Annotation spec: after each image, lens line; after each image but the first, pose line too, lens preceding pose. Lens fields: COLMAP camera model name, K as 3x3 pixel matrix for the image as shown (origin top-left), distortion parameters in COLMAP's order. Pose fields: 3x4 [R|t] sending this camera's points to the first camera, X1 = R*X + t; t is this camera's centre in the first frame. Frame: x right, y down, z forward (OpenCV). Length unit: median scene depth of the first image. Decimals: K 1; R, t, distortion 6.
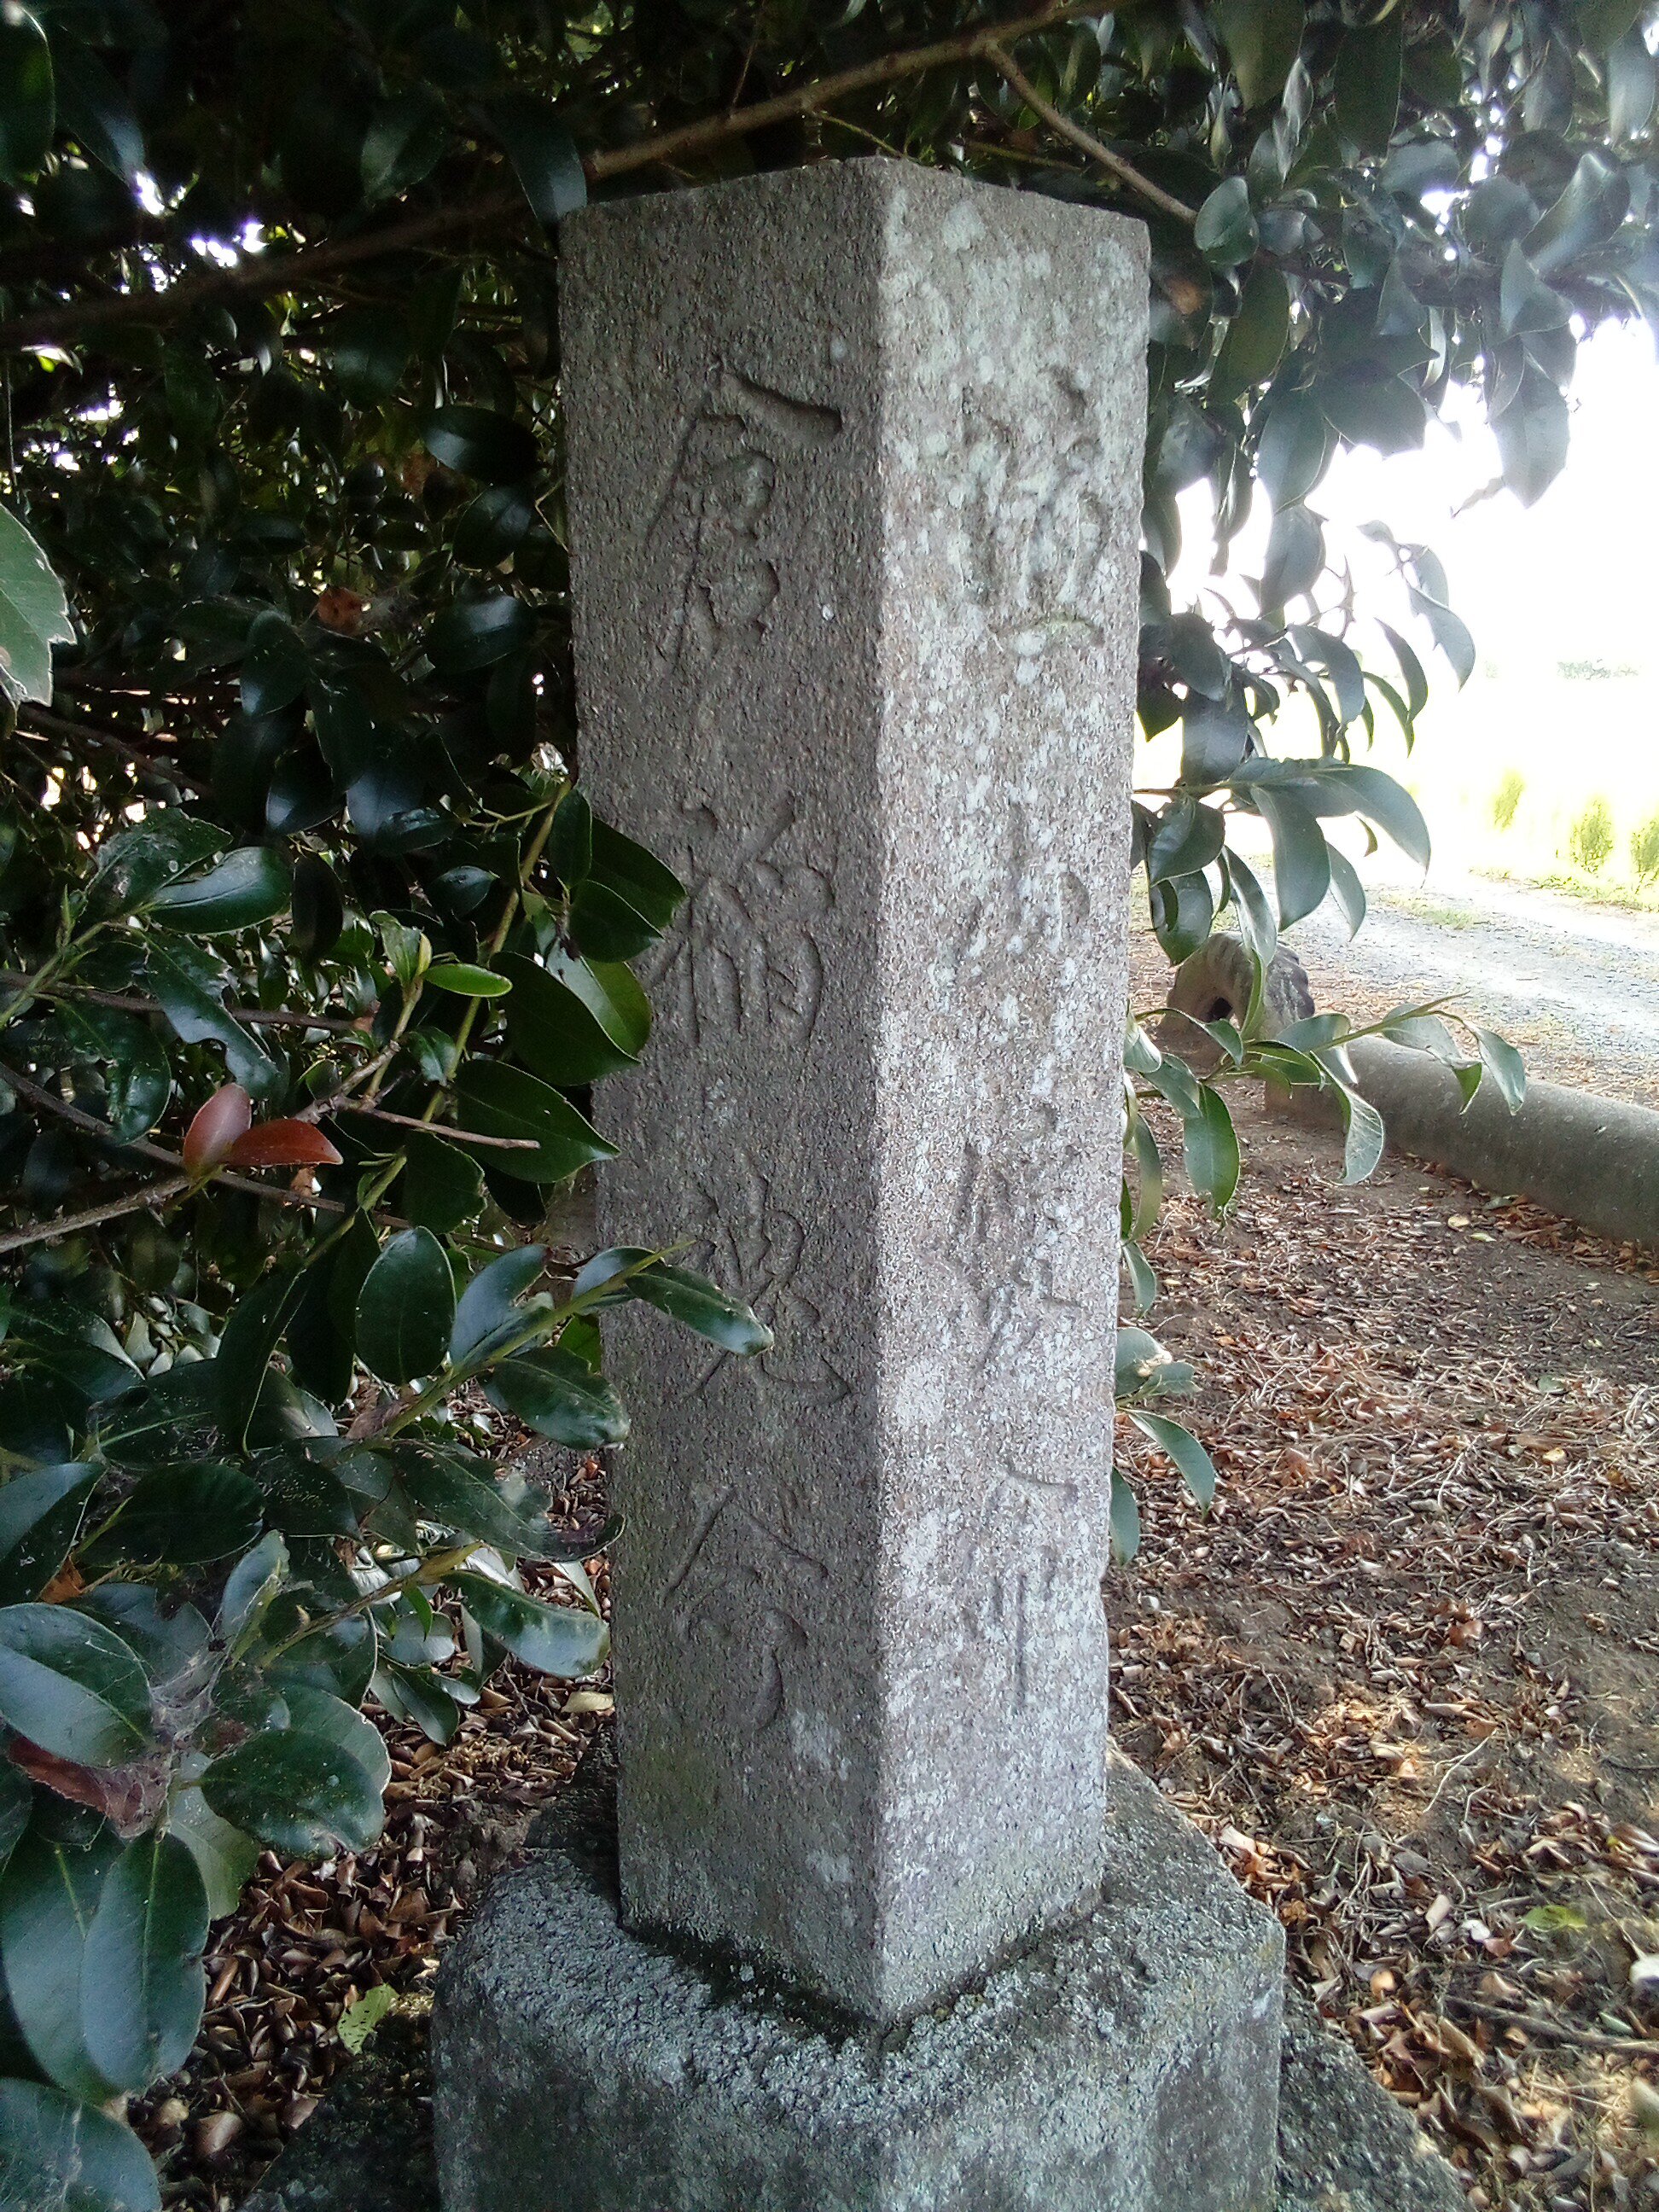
lens RADIAL K [[1835.0, 0, 846.4], [0, 1835.0, 1112.7], [0, 0, 1]] dist [0.076092, -0.121168]
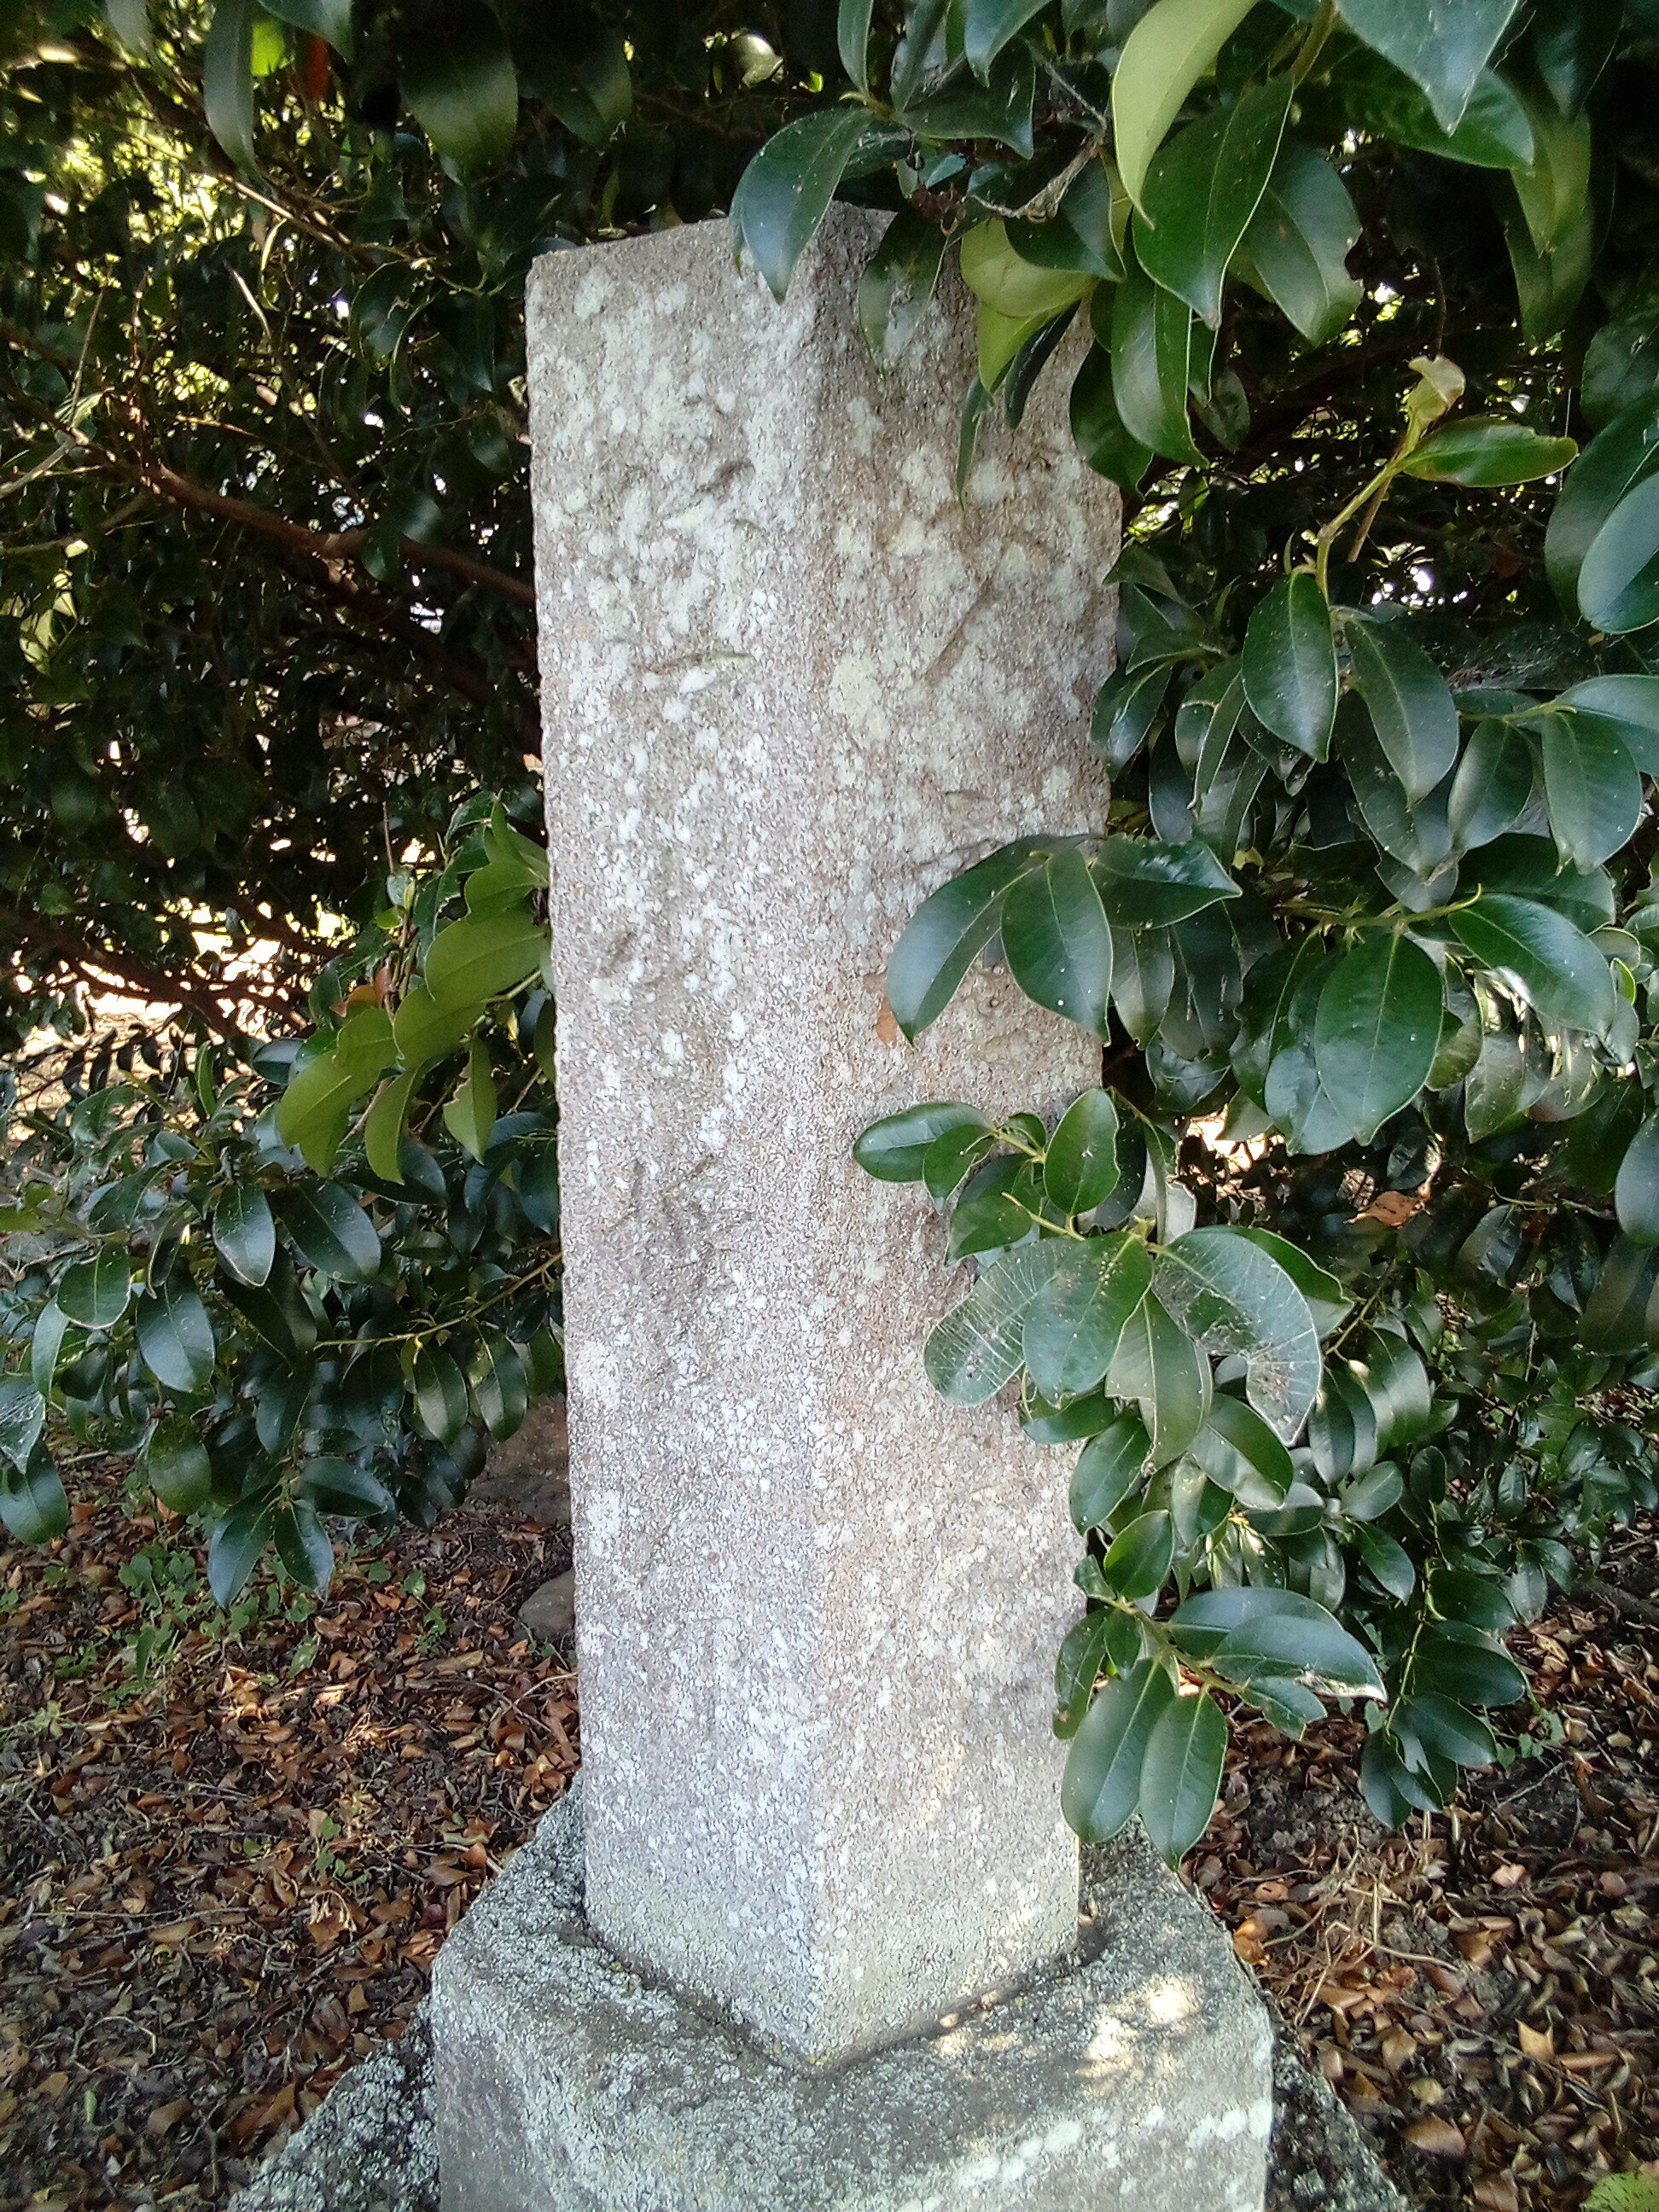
lens RADIAL K [[1835.0, 0, 844.0], [0, 1835.0, 1116.0], [0, 0, 1]] dist [0.076092, -0.121168]
pose [[0.167409, 0.224877, -0.959898, 1.096597], [-0.227017, 0.956267, 0.184434, -0.229721], [0.959394, 0.187038, 0.211139, 0.903615]]
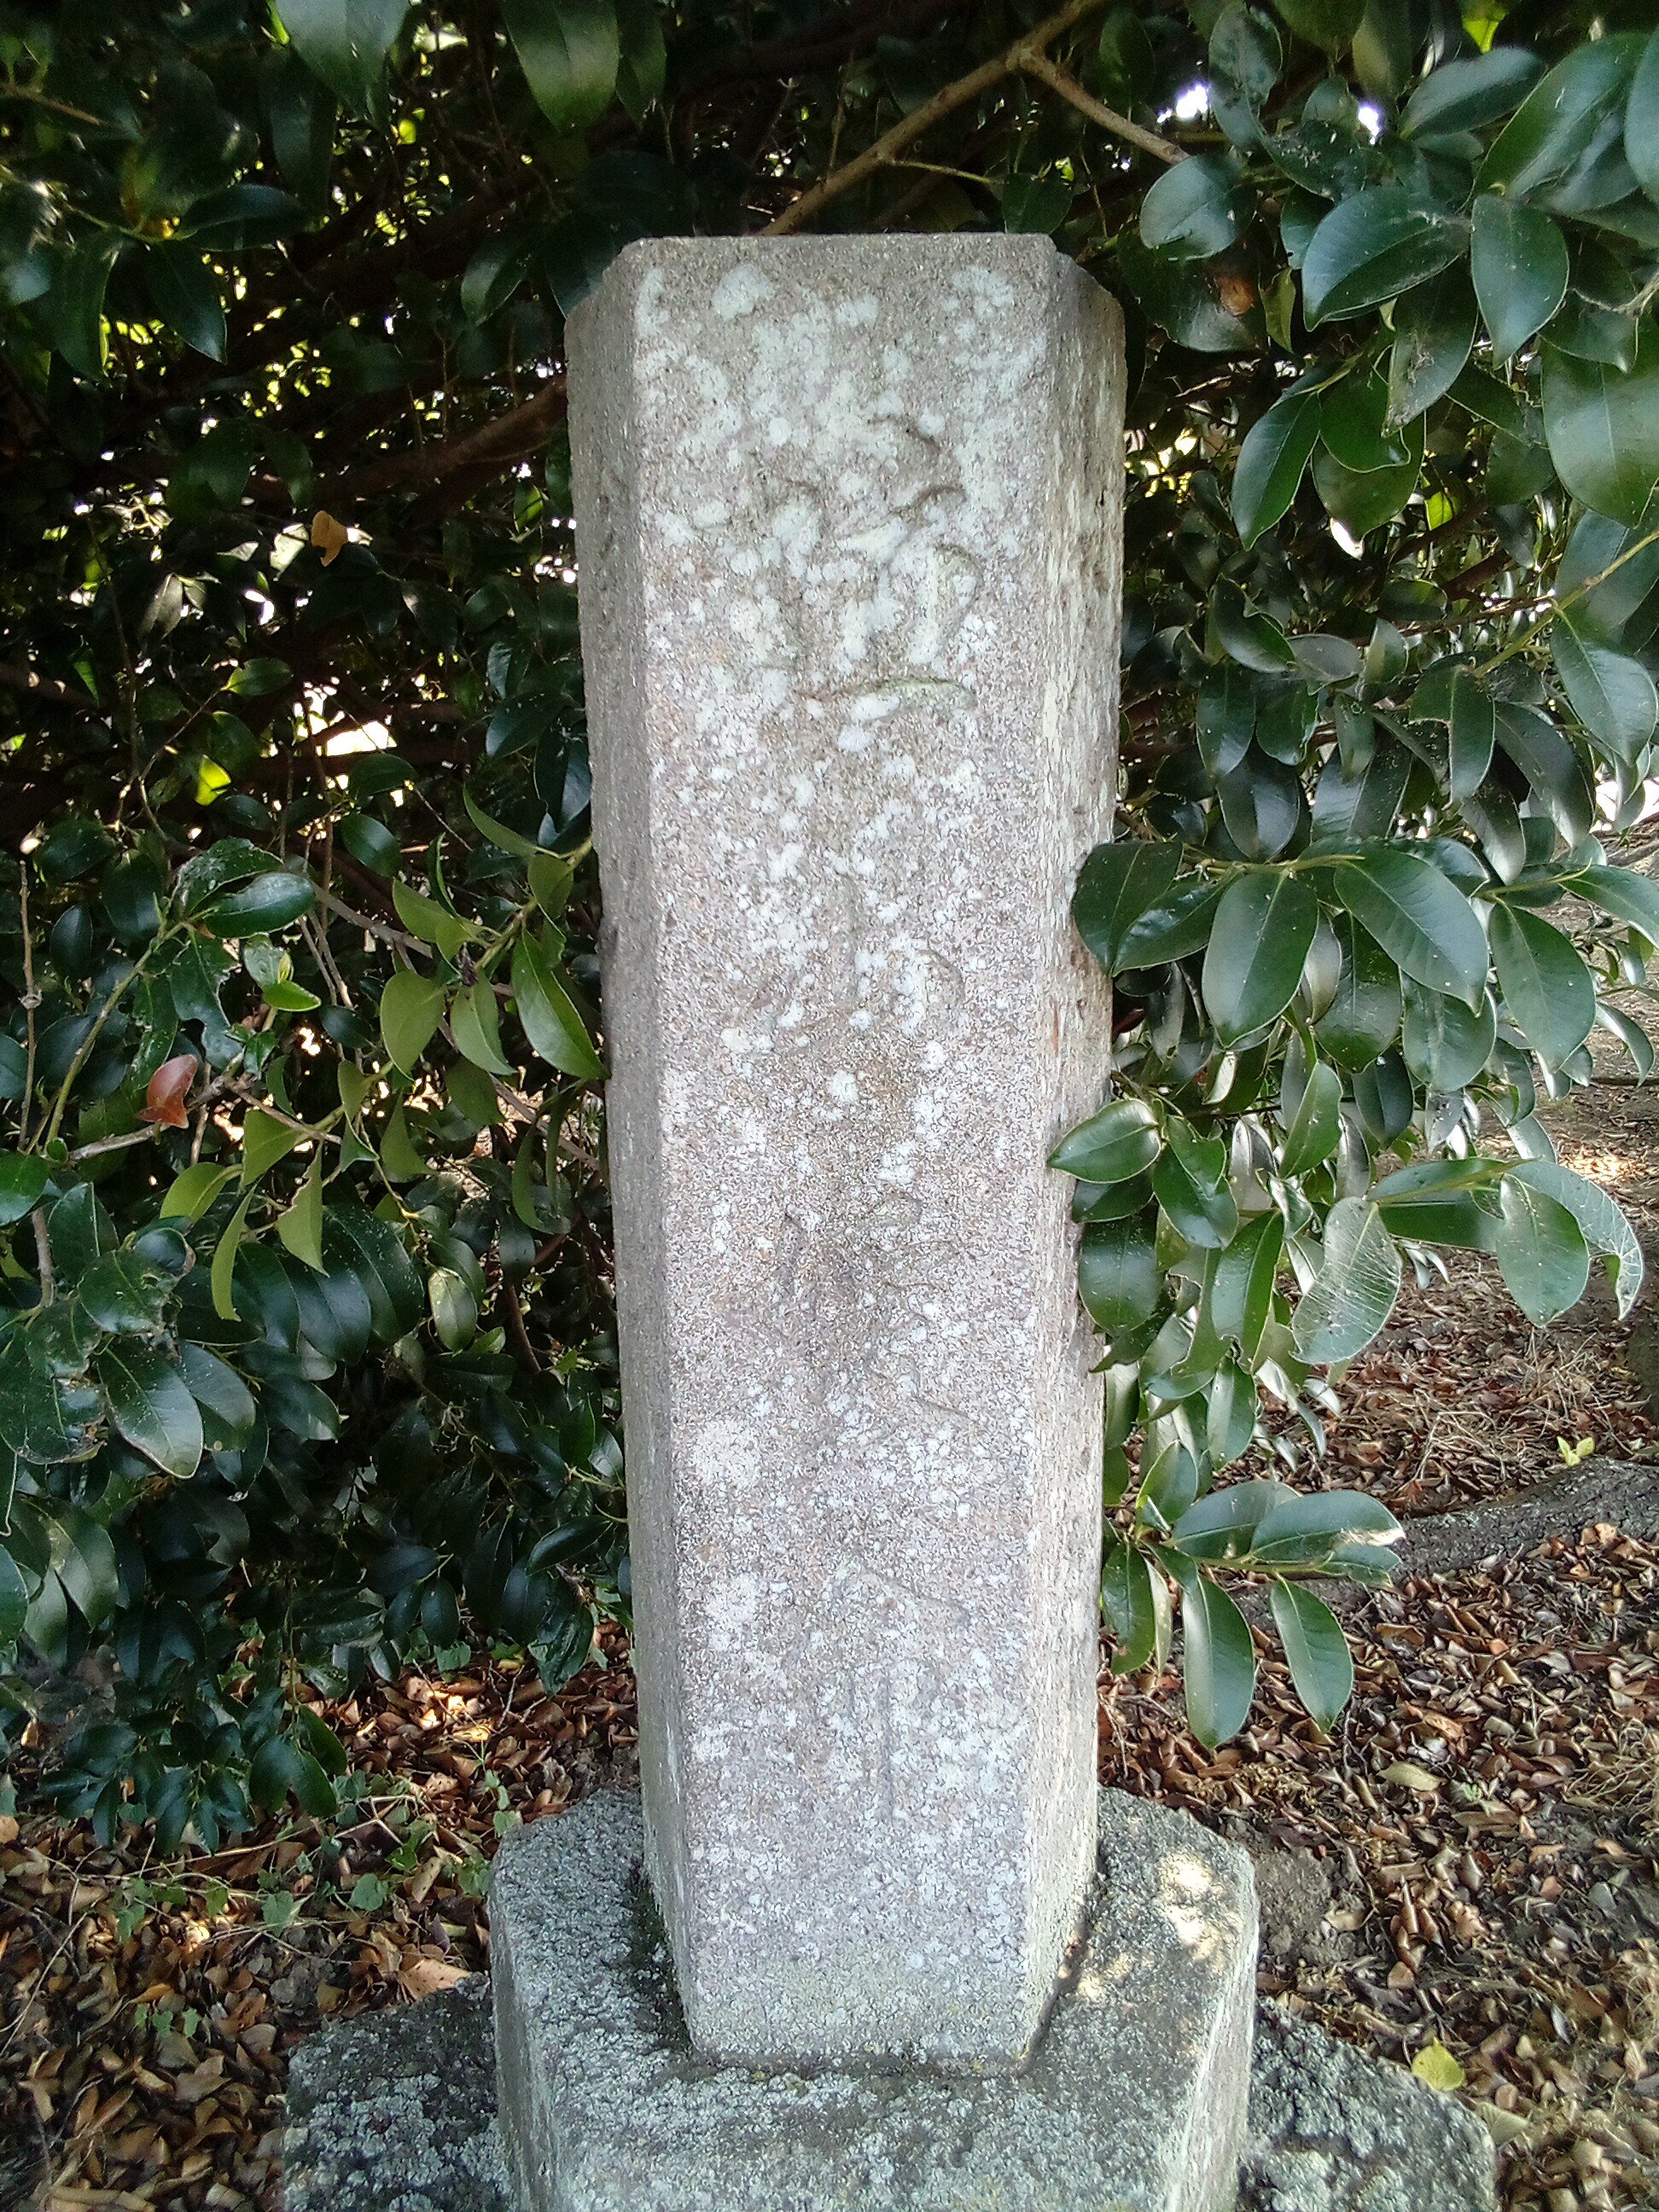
lens RADIAL K [[1835.0, 0, 839.9], [0, 1835.0, 1116.0], [0, 0, 1]] dist [0.076092, -0.121168]
pose [[0.736845, 0.151787, -0.658803, 0.737212], [-0.146448, 0.987169, 0.063645, -0.103881], [0.660010, 0.049583, 0.749619, 0.286033]]
